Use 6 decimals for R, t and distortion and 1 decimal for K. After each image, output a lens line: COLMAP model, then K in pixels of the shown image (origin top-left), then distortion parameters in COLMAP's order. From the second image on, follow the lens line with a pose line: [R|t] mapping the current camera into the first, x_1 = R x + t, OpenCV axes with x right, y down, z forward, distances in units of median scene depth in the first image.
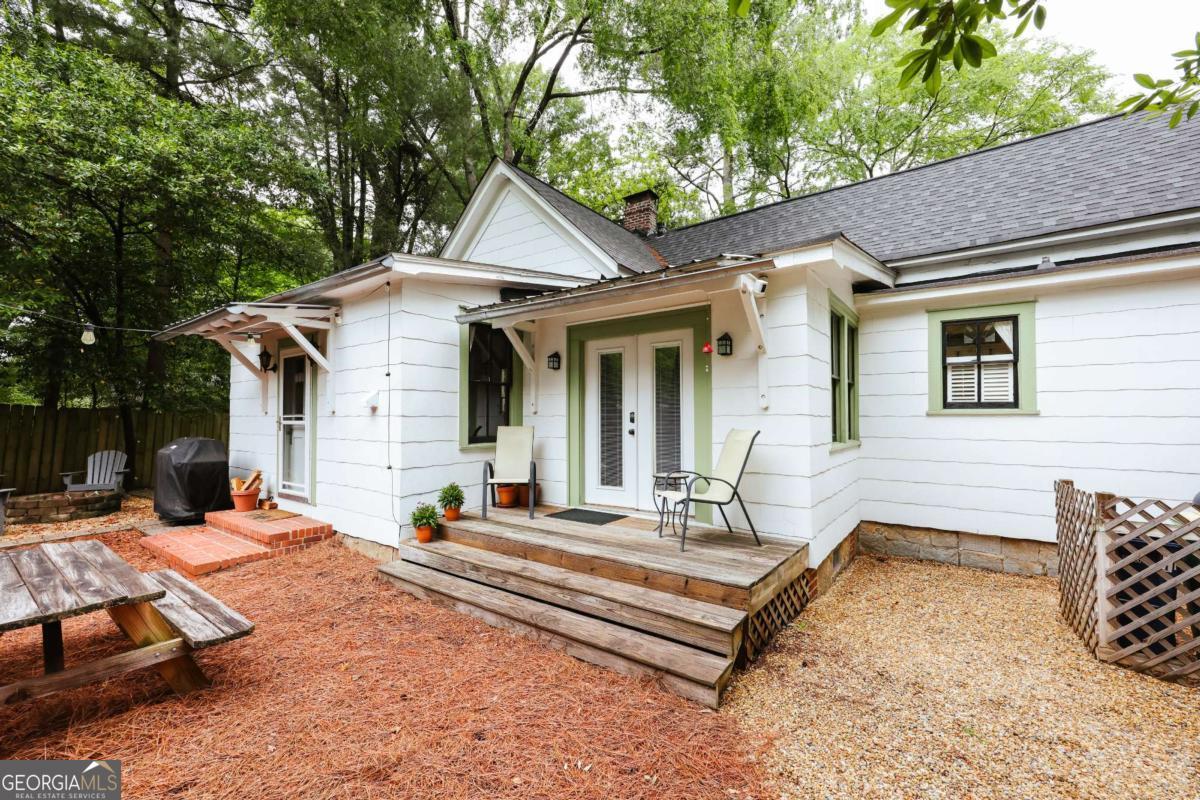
lens RADIAL K [[485.2, 0, 603.2], [0, 485.2, 405.1], [0, 0, 1]] dist [-0.002508, 0.000274]
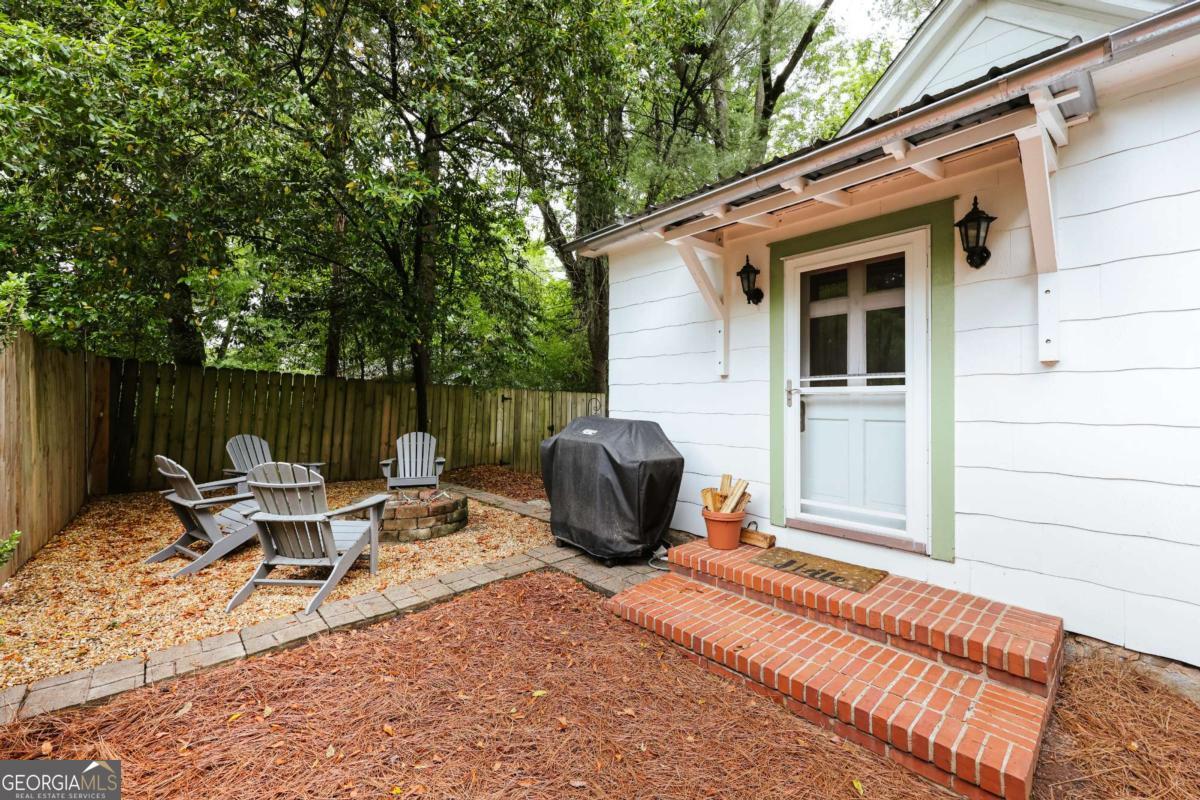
lens RADIAL K [[485.2, 0, 595.6], [0, 485.2, 395.0], [0, 0, 1]] dist [-0.002508, 0.000274]
pose [[0.973397, 0.002428, -0.229113, -1.044904], [0.000210, 0.999934, 0.011490, 0.047672], [0.229126, -0.011232, 0.973332, 0.579868]]
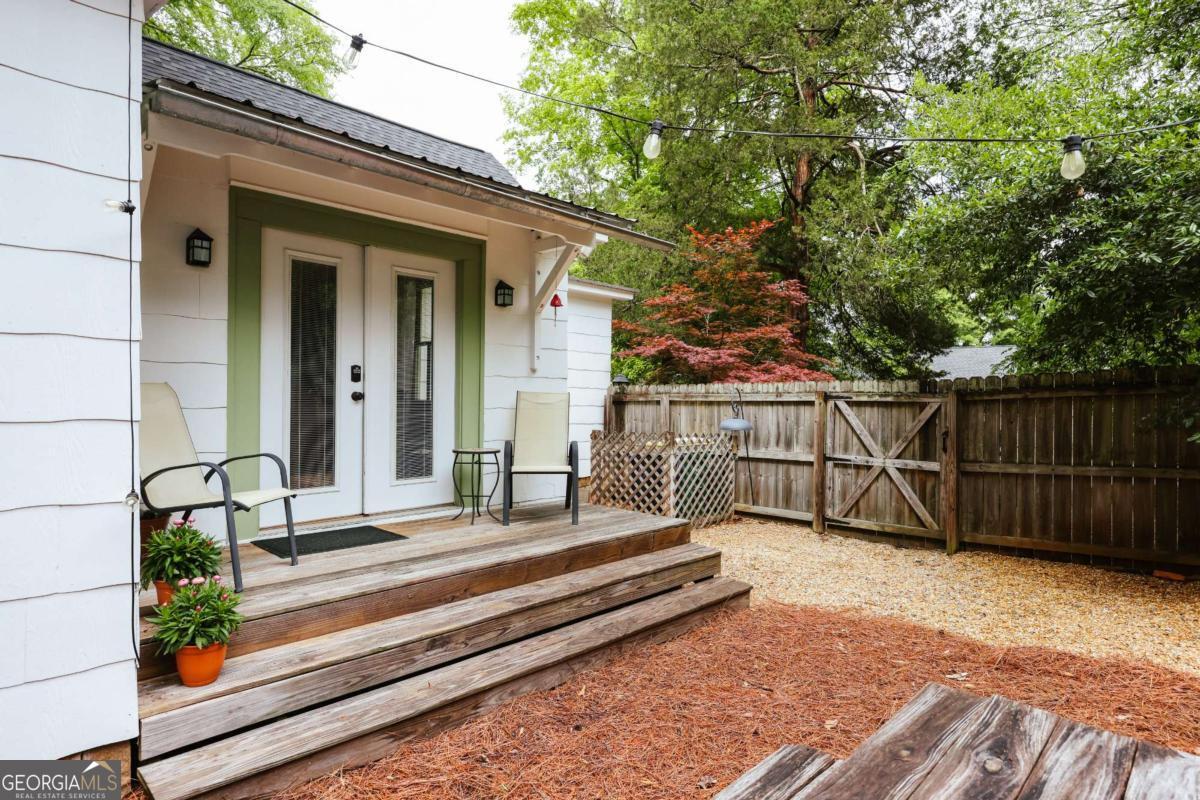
lens RADIAL K [[642.6, 0, 596.1], [0, 642.6, 406.8], [0, 0, 1]] dist [0.001599, 0.002177]
pose [[0.154638, -0.009941, 0.987921, -0.833866], [-0.037976, 0.999151, 0.015999, 0.049875], [-0.987241, -0.039991, 0.154130, 0.644640]]
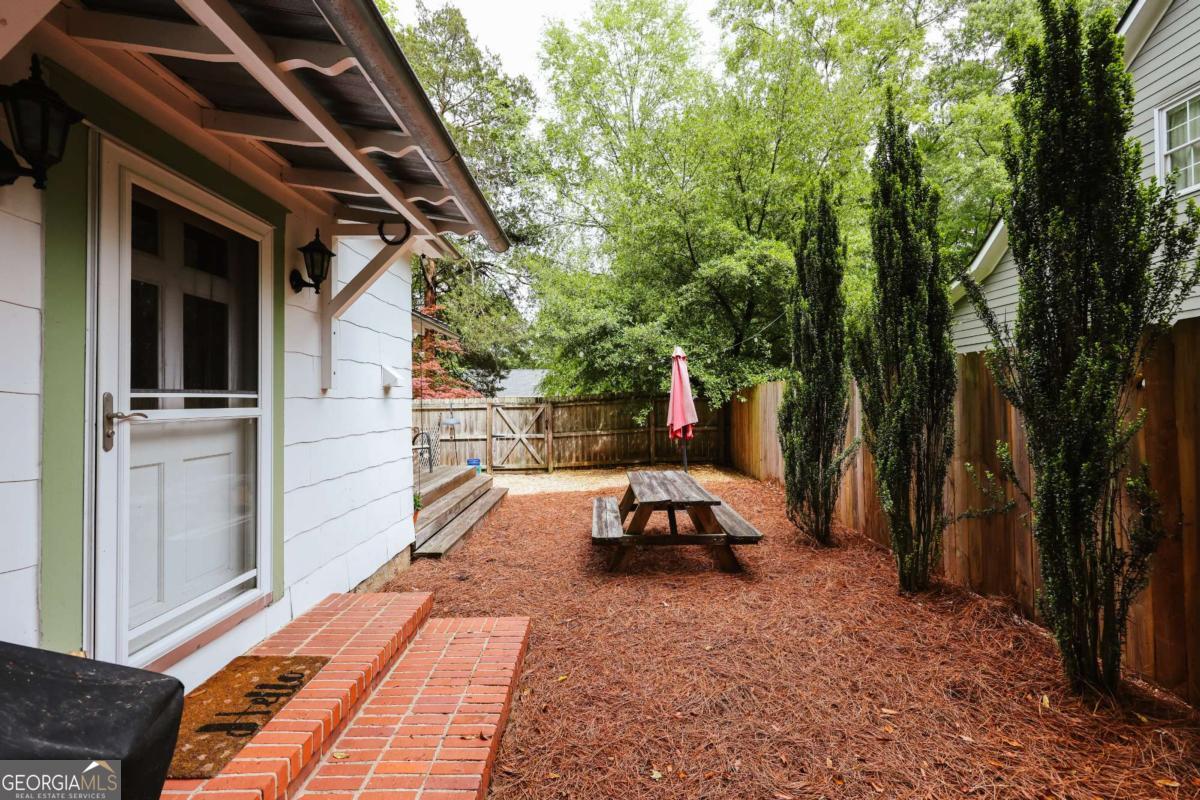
lens RADIAL K [[485.2, 0, 604.9], [0, 485.2, 398.1], [0, 0, 1]] dist [-0.002508, 0.000274]
pose [[-0.597383, 0.010335, 0.801890, -1.427216], [-0.012309, 0.999681, -0.022054, 0.038594], [-0.801862, -0.023046, -0.597065, 1.305301]]
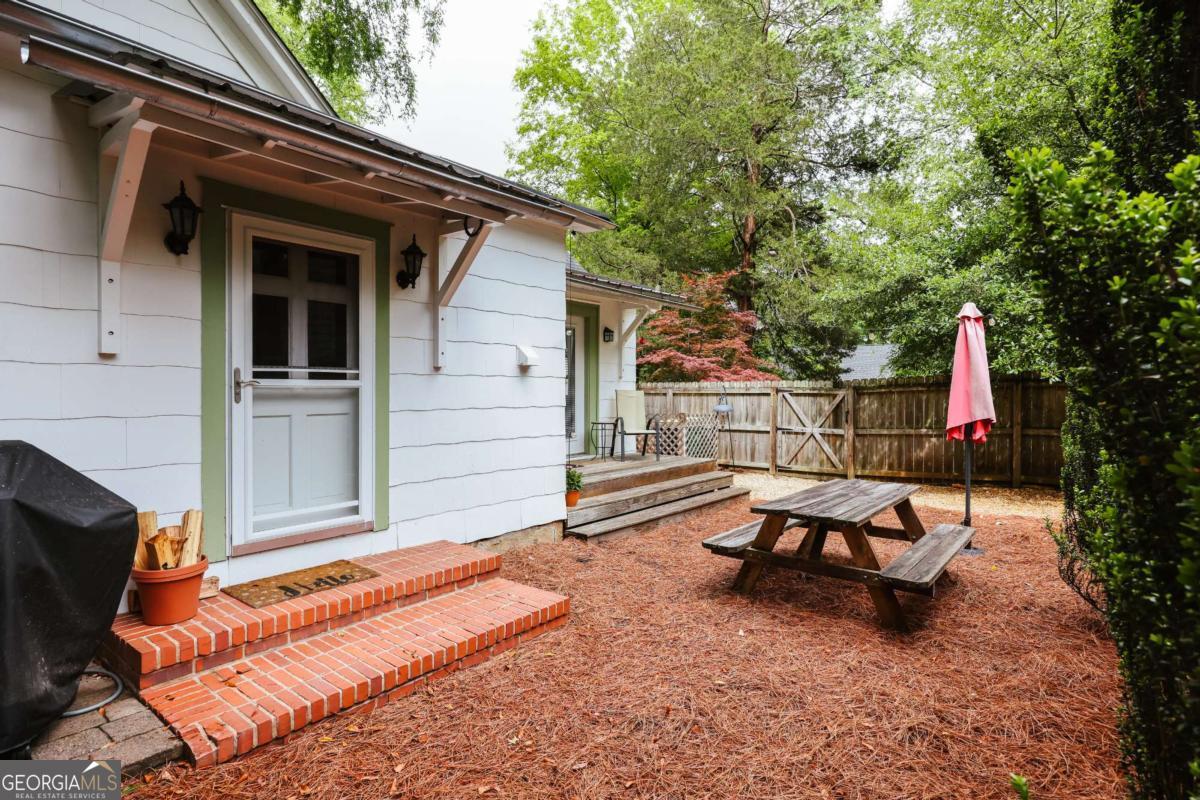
lens RADIAL K [[617.9, 0, 600.8], [0, 617.9, 404.0], [0, 0, 1]] dist [0.002781, -0.001234]
pose [[0.047586, -0.024590, 0.998564, -1.653595], [-0.032365, 0.999134, 0.026147, 0.041347], [-0.998343, -0.033563, 0.046749, 0.909080]]
